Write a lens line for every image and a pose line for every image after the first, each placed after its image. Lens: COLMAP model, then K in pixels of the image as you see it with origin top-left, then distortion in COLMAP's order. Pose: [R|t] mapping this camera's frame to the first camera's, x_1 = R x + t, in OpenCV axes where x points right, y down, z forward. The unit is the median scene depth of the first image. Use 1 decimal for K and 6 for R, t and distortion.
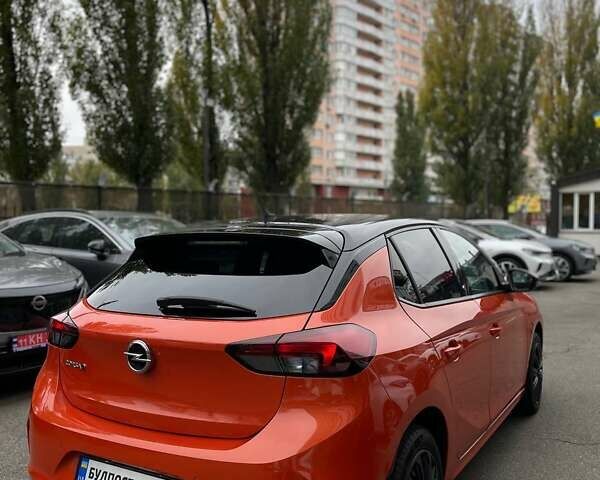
lens RADIAL K [[614.4, 0, 299.4], [0, 614.4, 238.4], [0, 0, 1]] dist [0.015087, 0.000000]
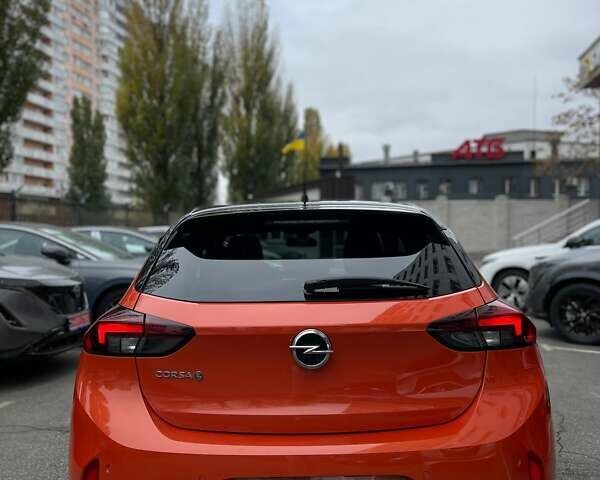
lens RADIAL K [[614.4, 0, 299.3], [0, 614.4, 240.1], [0, 0, 1]] dist [0.015087, 0.000000]
pose [[0.853935, 0.000242, 0.520380, -0.090362], [0.010524, 0.999787, -0.017735, 0.007337], [-0.520273, 0.020621, 0.853751, 0.036595]]
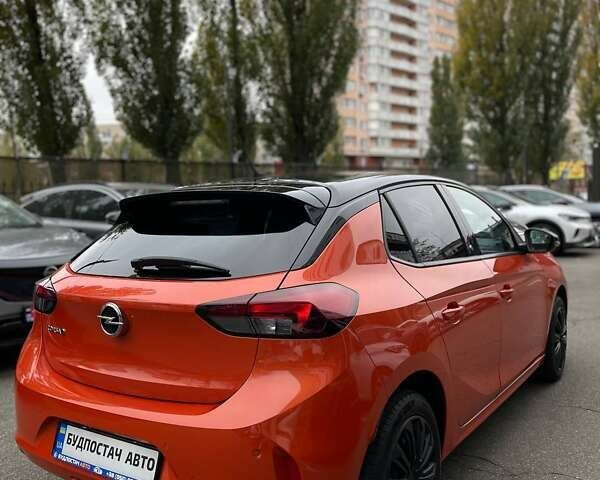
lens RADIAL K [[614.4, 0, 297.6], [0, 614.4, 240.9], [0, 0, 1]] dist [0.015087, 0.000000]
pose [[0.997746, -0.017855, -0.064687, 0.011804], [0.020859, 0.998721, 0.046061, 0.003913], [0.063782, -0.047306, 0.996842, 0.008563]]
